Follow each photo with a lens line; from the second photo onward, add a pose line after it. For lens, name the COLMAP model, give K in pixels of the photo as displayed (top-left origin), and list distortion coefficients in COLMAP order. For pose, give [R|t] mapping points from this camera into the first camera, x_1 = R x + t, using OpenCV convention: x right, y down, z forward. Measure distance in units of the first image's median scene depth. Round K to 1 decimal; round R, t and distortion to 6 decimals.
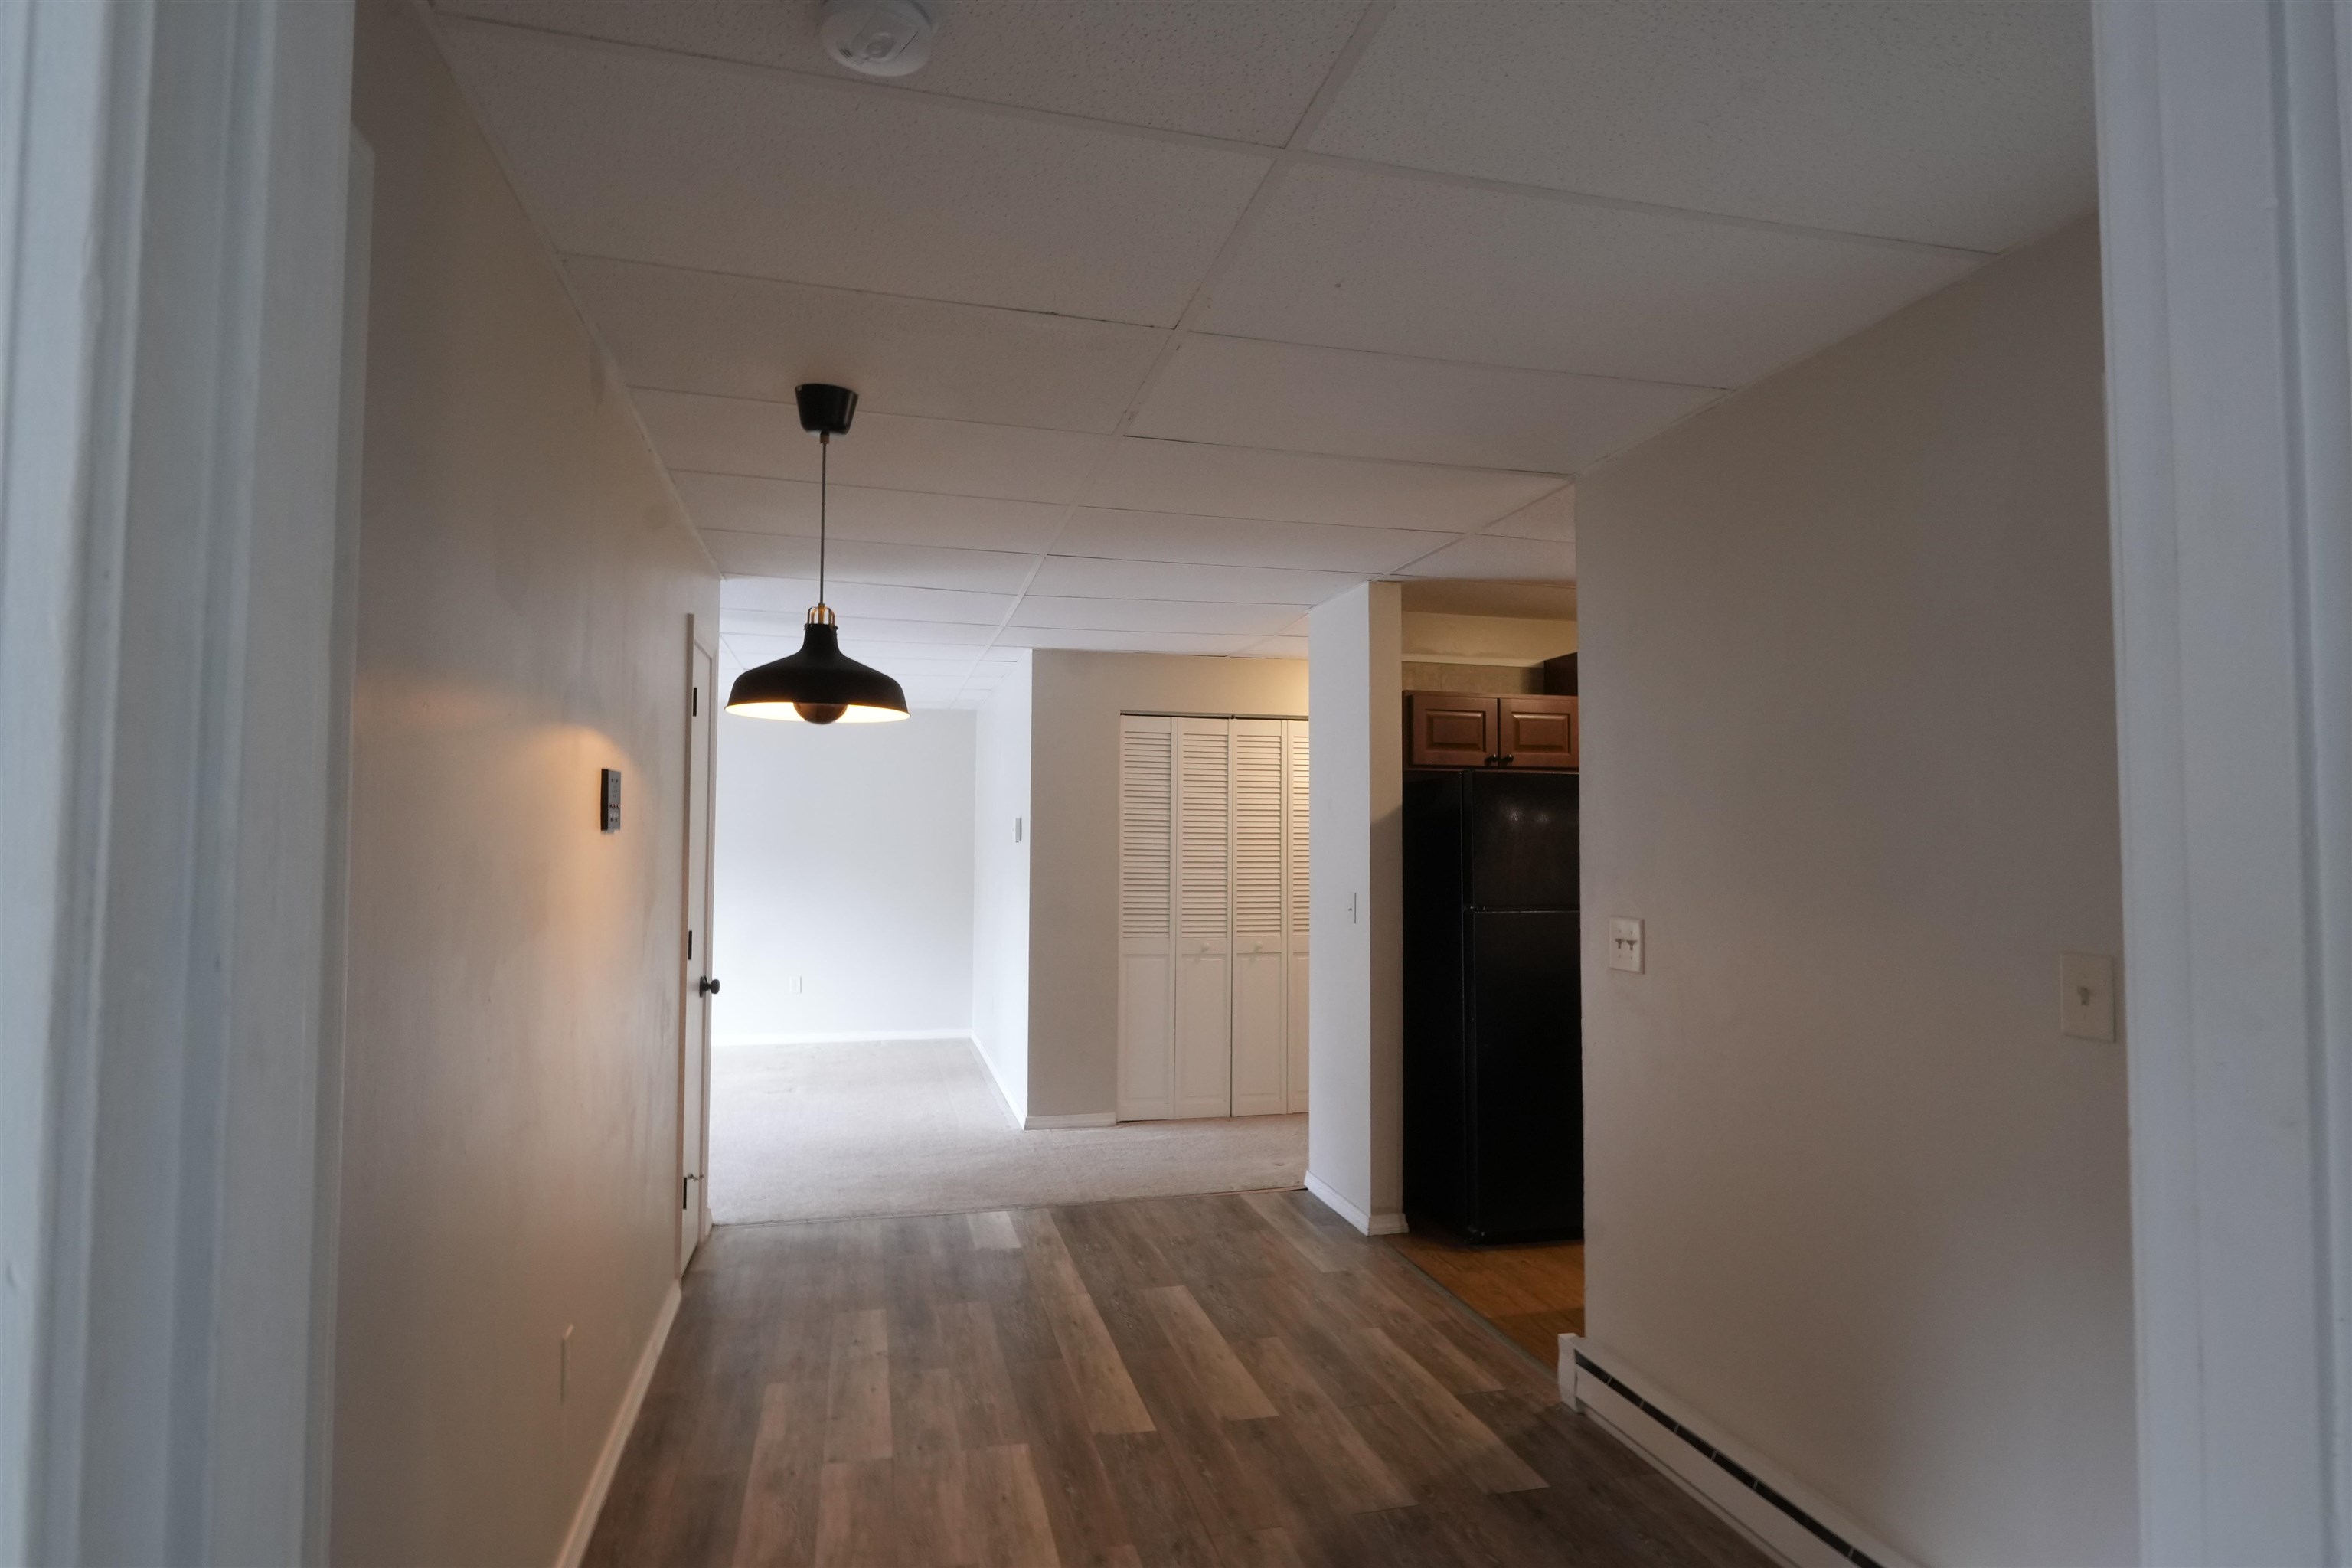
lens RADIAL K [[1234.4, 0, 1158.5], [0, 1234.4, 784.8], [0, 0, 1]] dist [-0.006059, -0.001229]
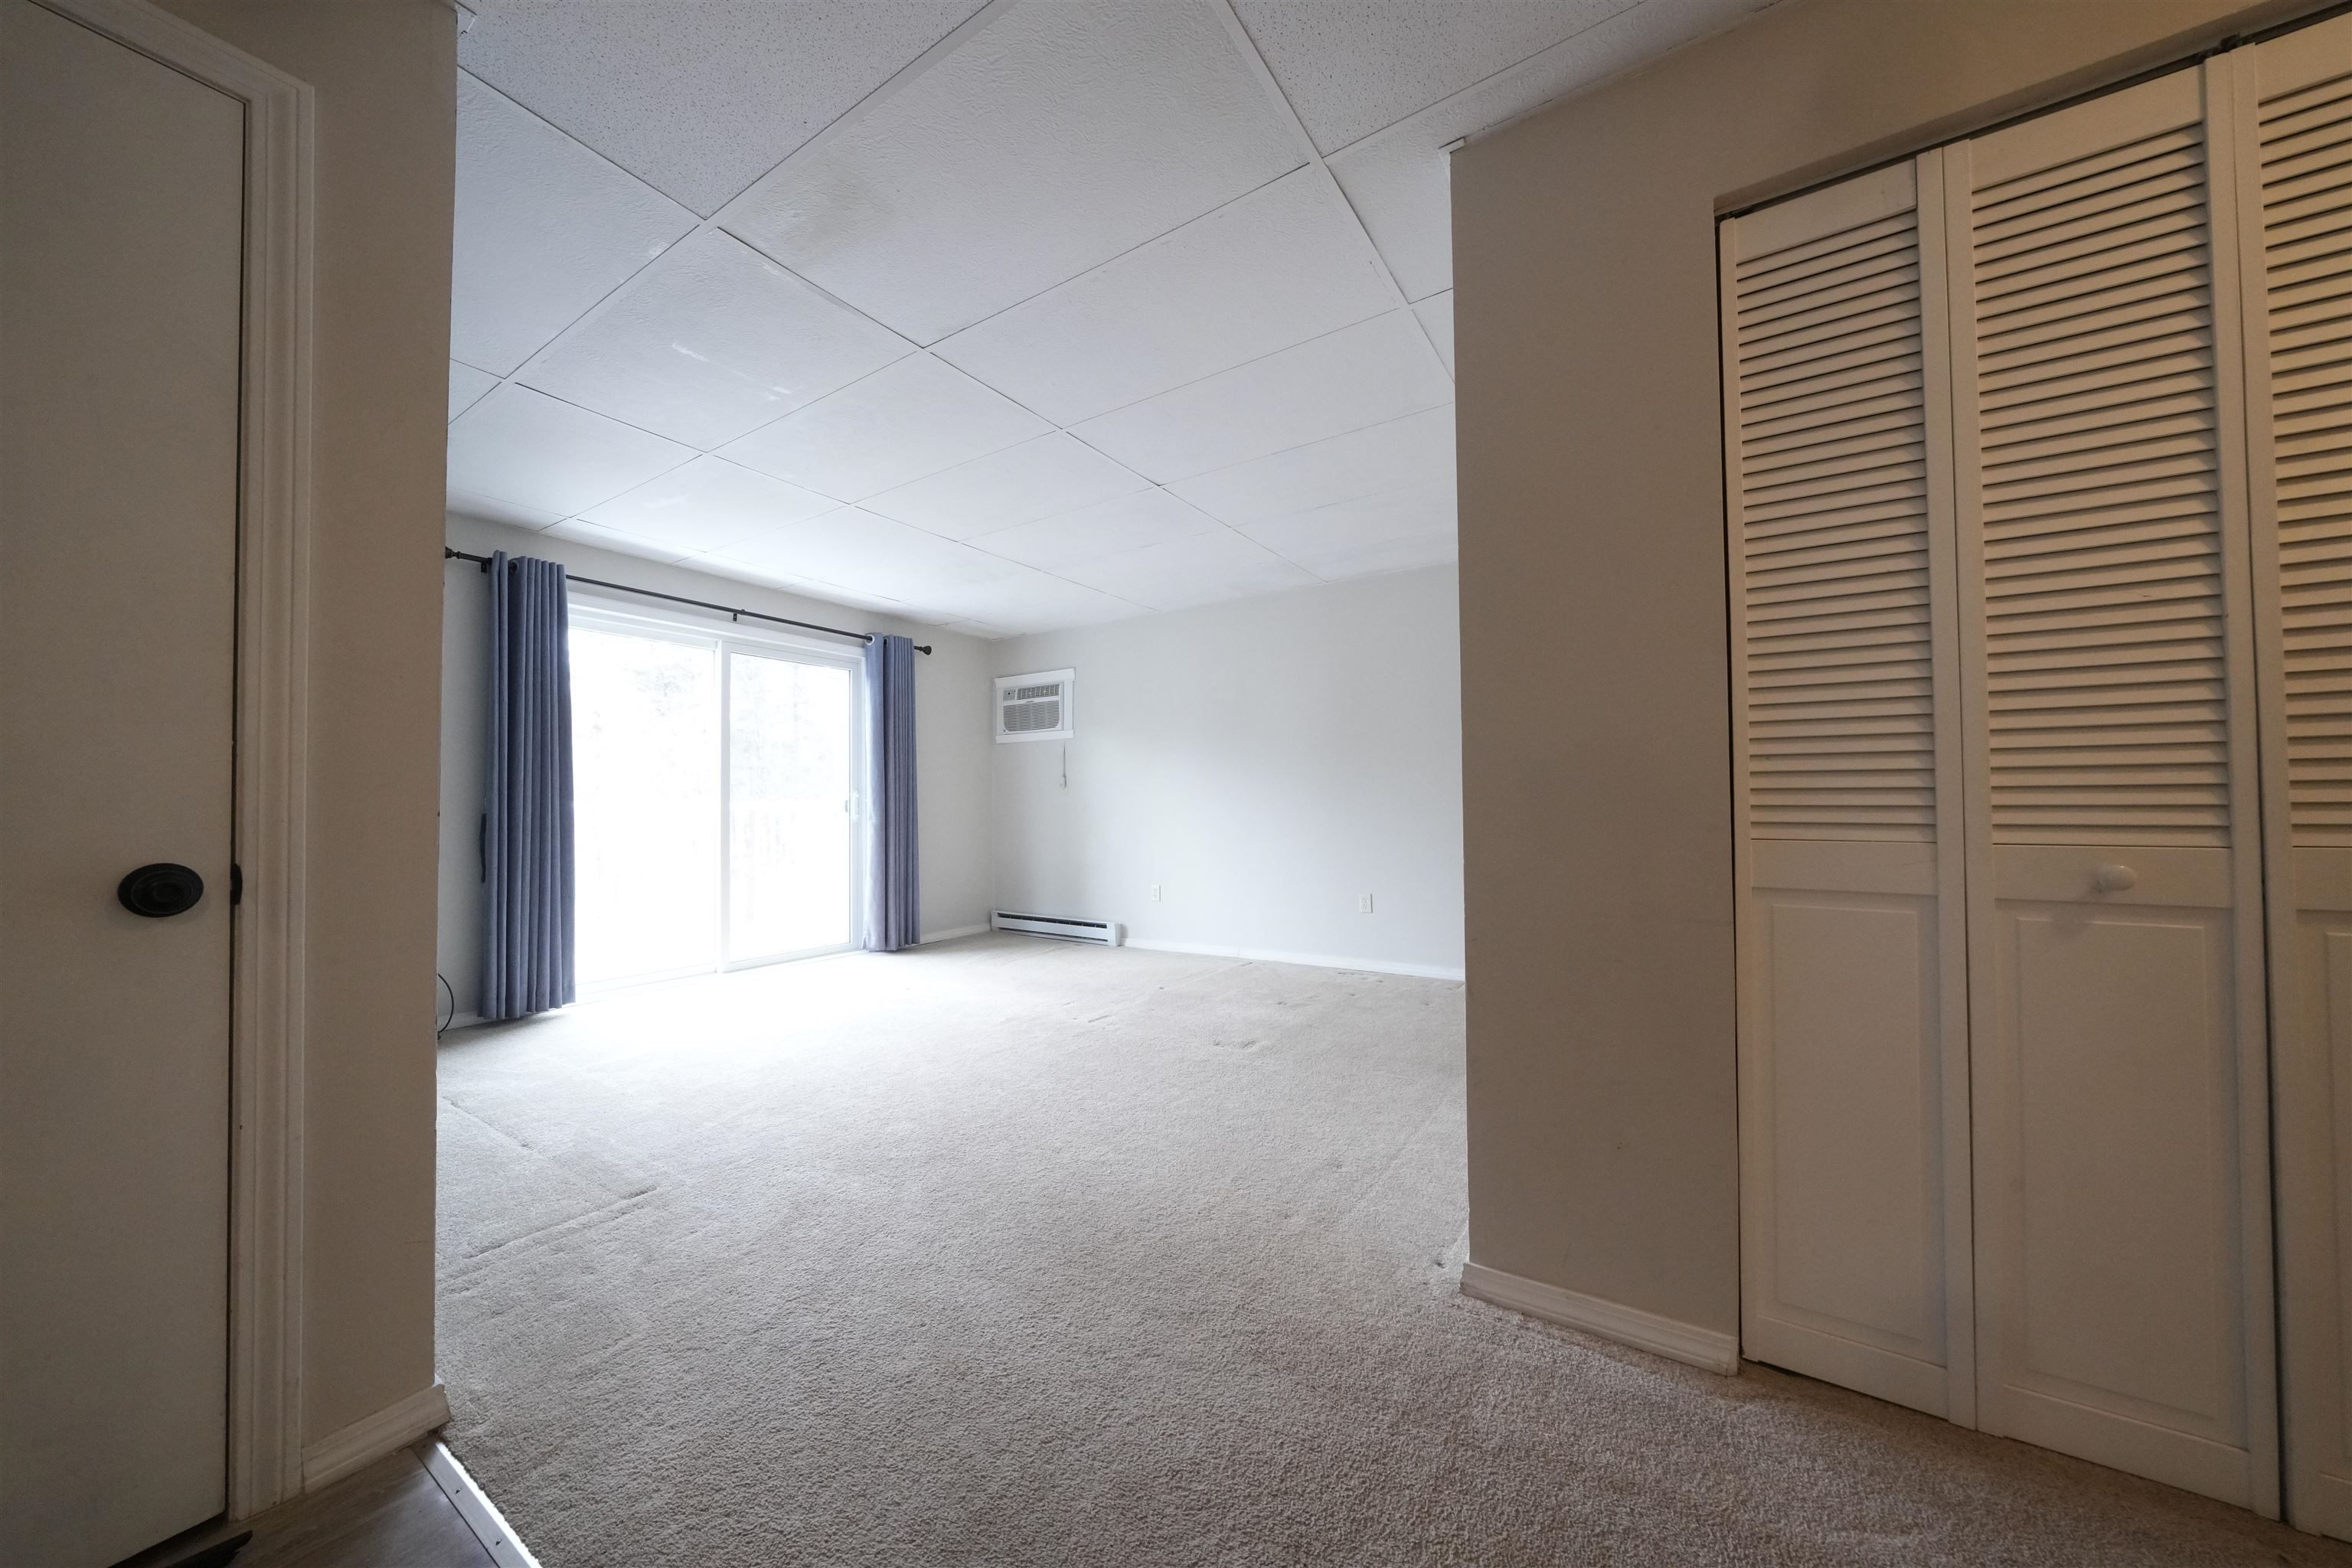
lens RADIAL K [[794.8, 0, 1165.4], [0, 794.8, 790.8], [0, 0, 1]] dist [-0.009574, 0.001051]
pose [[0.686787, -0.028434, -0.726302, 0.036645], [0.050055, 0.998713, 0.008233, 0.175555], [0.725133, -0.042009, 0.687326, 1.276948]]
